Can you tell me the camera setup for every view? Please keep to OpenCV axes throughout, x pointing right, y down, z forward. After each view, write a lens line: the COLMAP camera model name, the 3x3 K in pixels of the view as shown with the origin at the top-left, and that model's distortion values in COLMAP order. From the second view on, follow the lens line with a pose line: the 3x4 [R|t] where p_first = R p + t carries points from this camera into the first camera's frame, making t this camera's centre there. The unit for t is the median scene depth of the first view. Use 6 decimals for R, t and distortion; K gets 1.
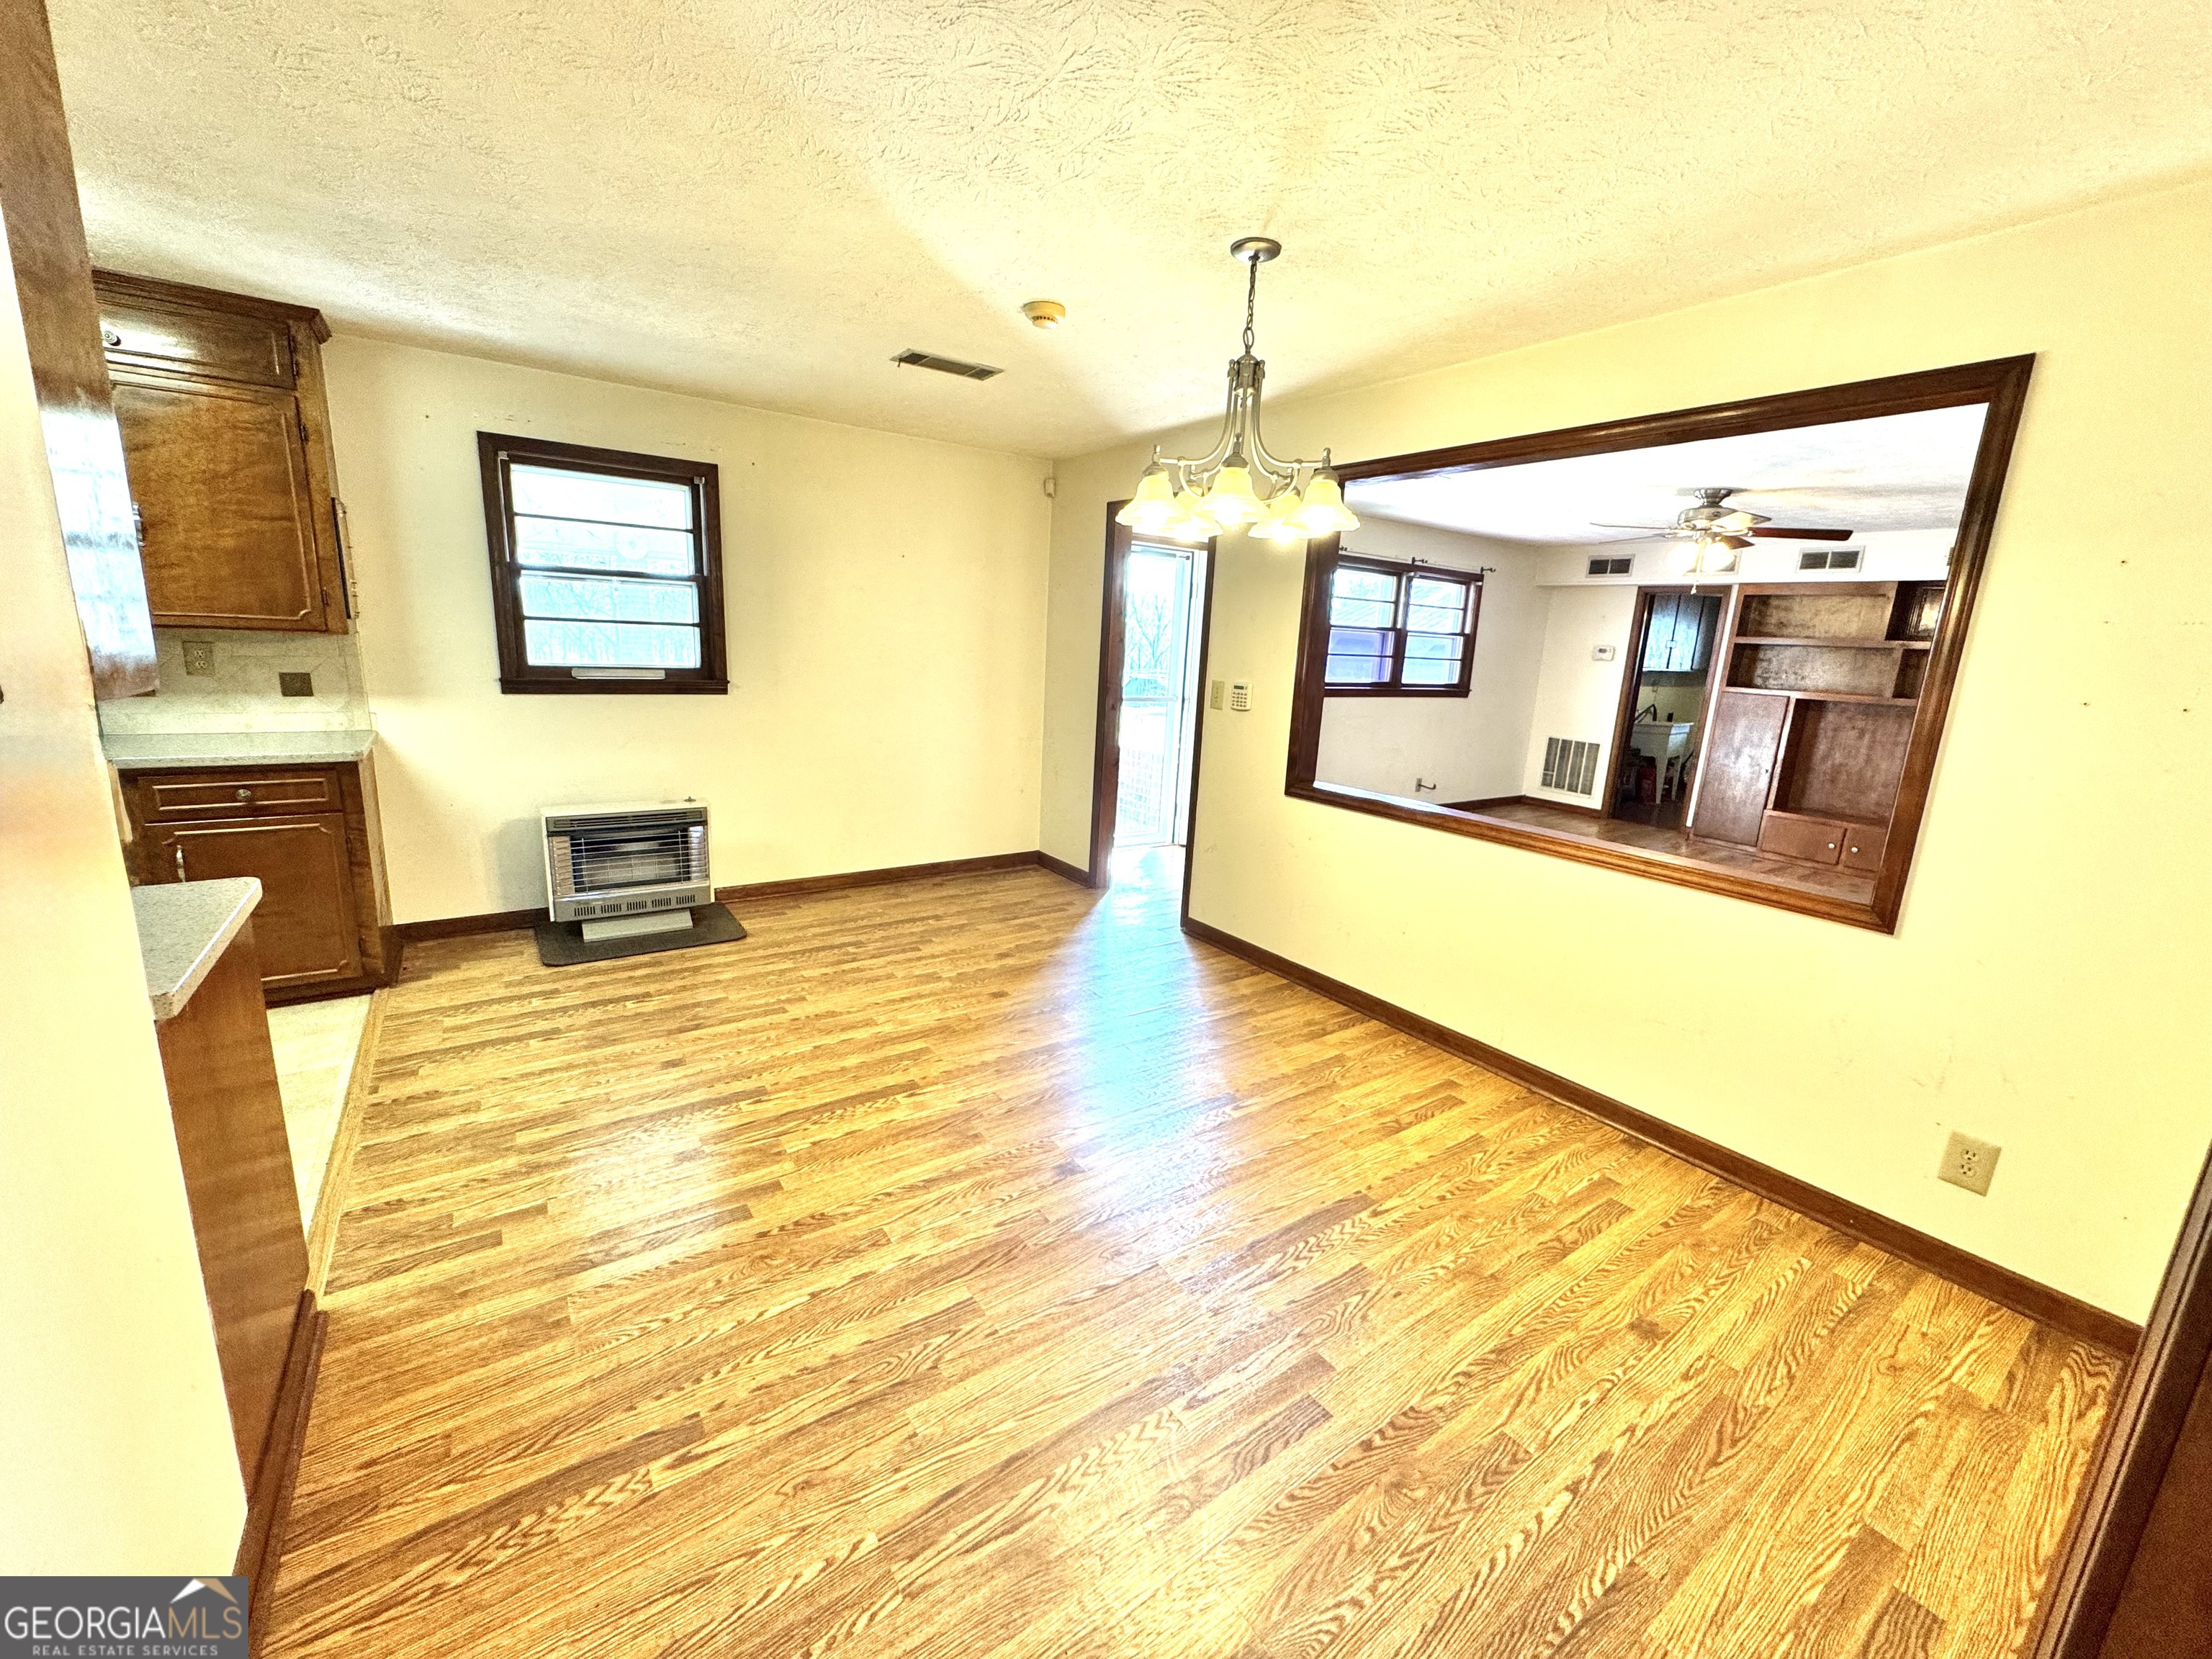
lens RADIAL K [[884.2, 0, 1112.7], [0, 884.2, 824.0], [0, 0, 1]] dist [-0.002840, 0.000247]
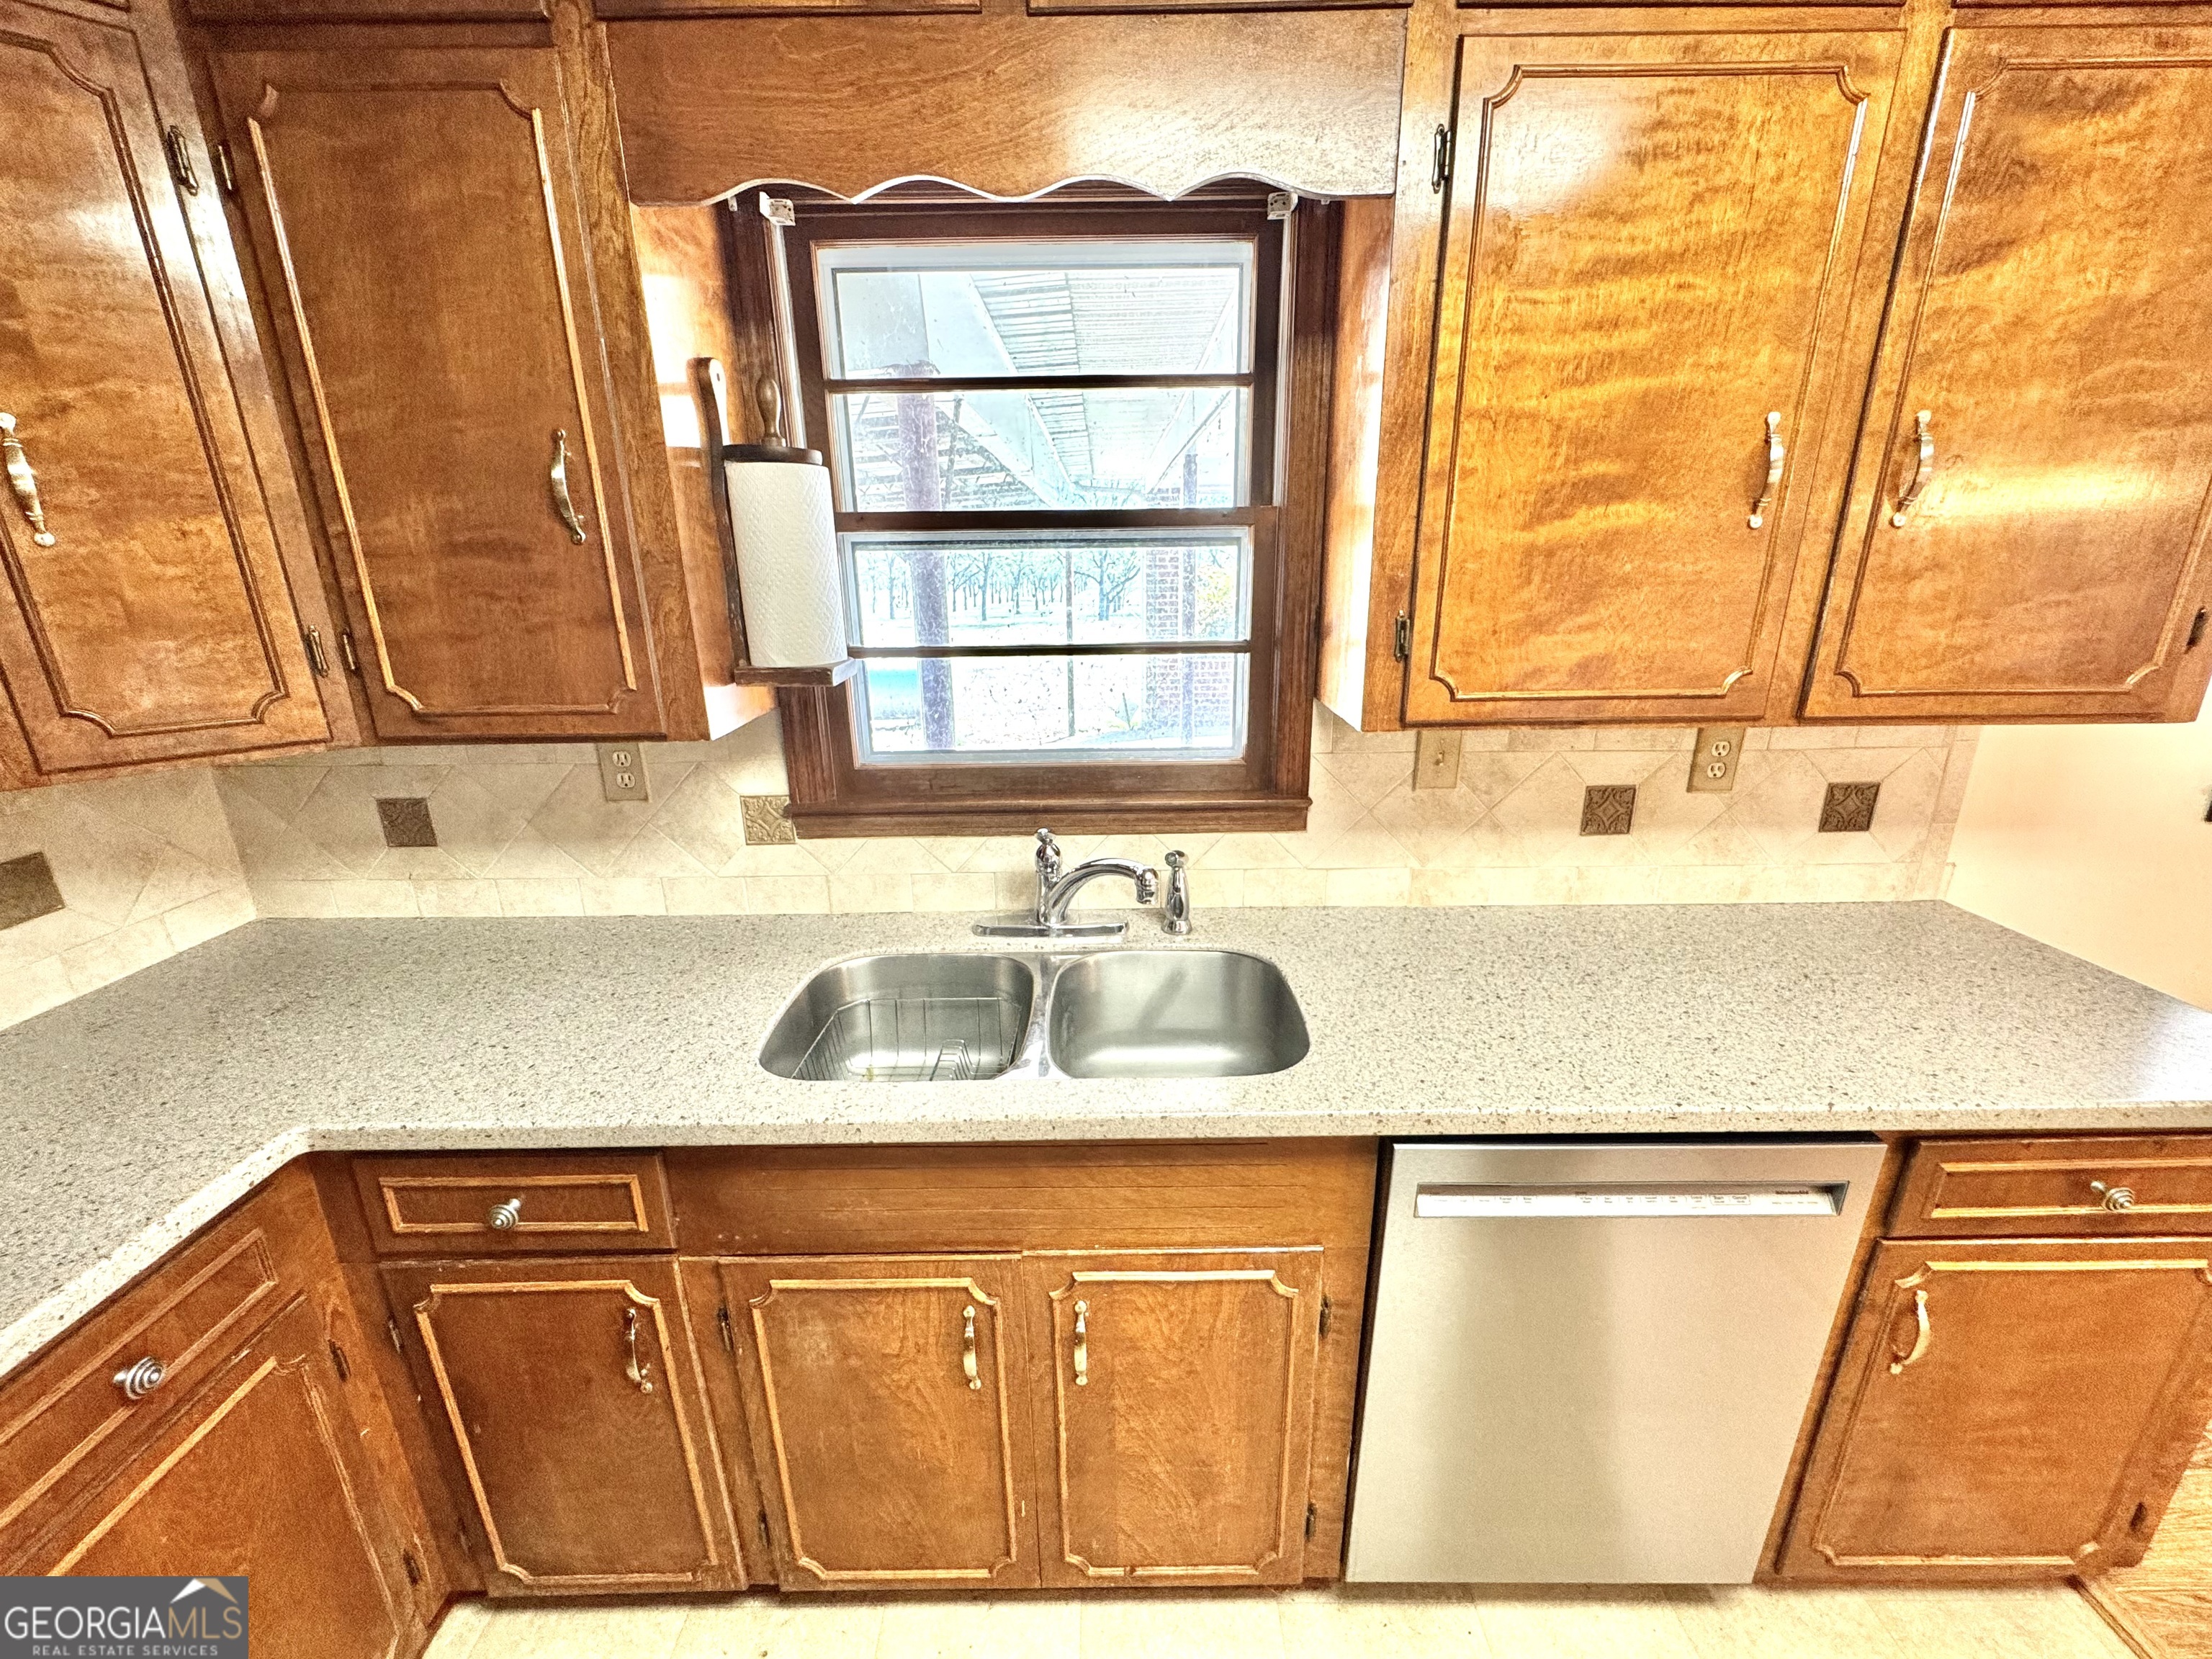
lens RADIAL K [[884.2, 0, 1112.8], [0, 884.2, 828.4], [0, 0, 1]] dist [-0.002840, 0.000247]
pose [[0.819126, 0.112934, -0.562387, -1.080461], [-0.068106, 0.992640, 0.100137, -0.185166], [0.569557, -0.043723, 0.820788, 0.439569]]
